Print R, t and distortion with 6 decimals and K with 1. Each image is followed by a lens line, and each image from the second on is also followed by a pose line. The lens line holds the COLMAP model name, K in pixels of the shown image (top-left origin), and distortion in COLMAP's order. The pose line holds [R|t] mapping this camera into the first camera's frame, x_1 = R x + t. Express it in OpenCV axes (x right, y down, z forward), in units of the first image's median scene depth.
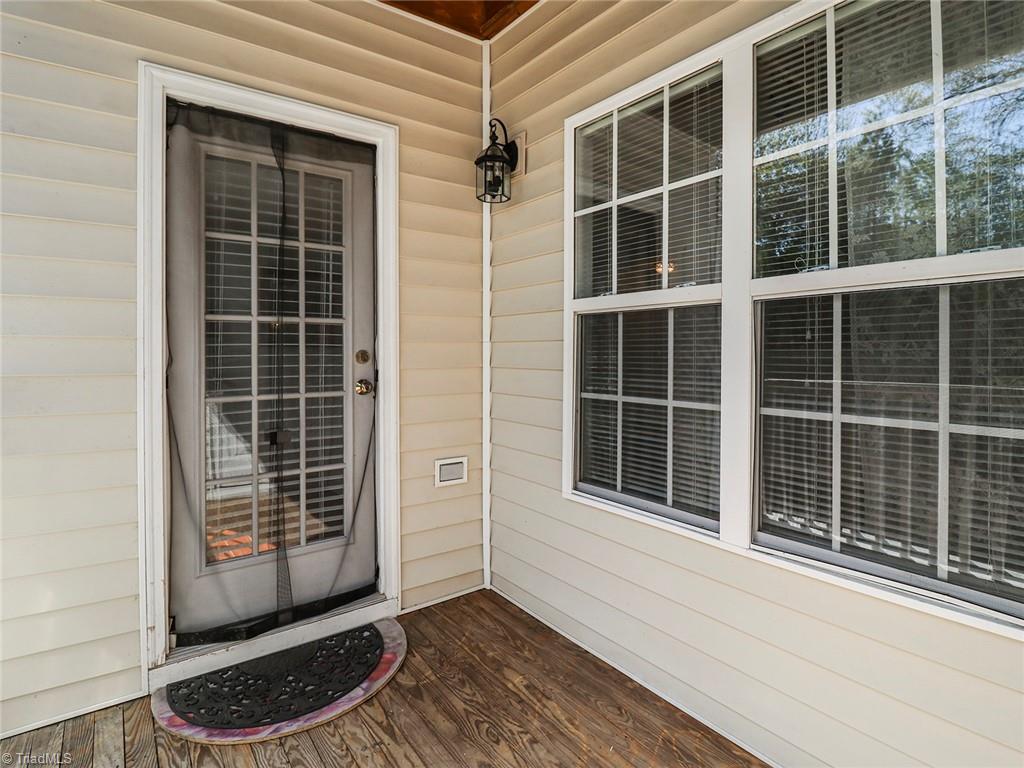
lens RADIAL K [[549.2, 0, 507.6], [0, 549.2, 350.2], [0, 0, 1]] dist [-0.001400, -0.001935]
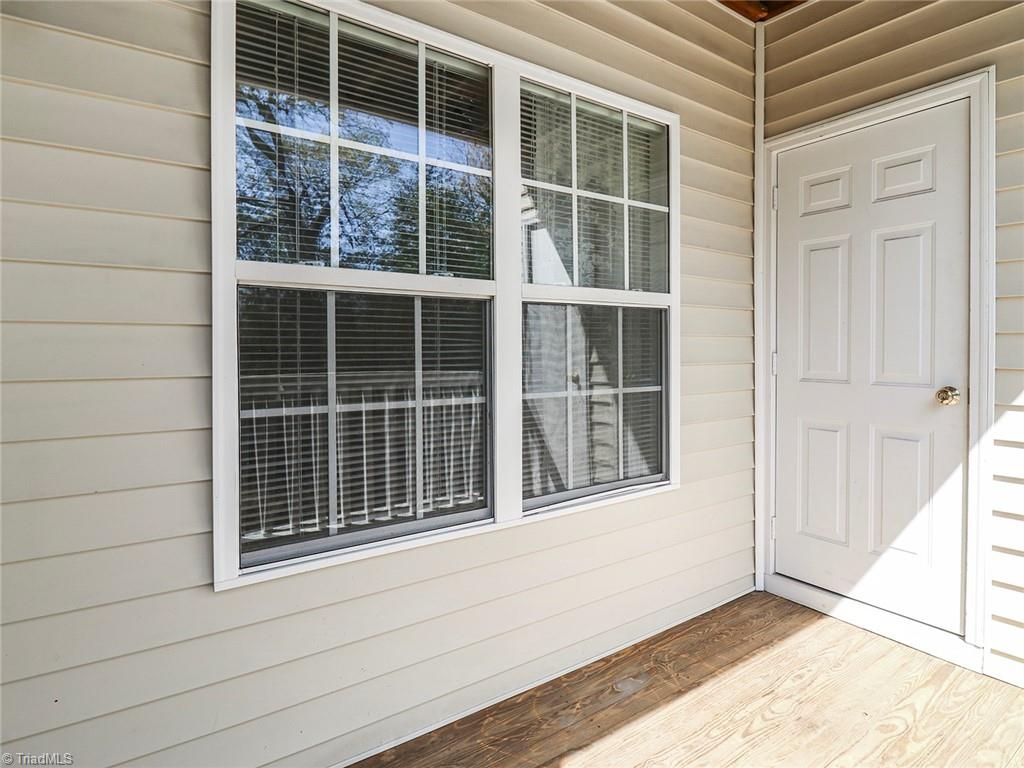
lens RADIAL K [[562.3, 0, 522.1], [0, 562.3, 357.7], [0, 0, 1]] dist [-0.007355, -0.001313]
pose [[0.023285, -0.019218, 0.999544, -0.702152], [-0.001325, 0.999814, 0.019254, 0.004911], [-0.999728, -0.001773, 0.023255, 0.939523]]
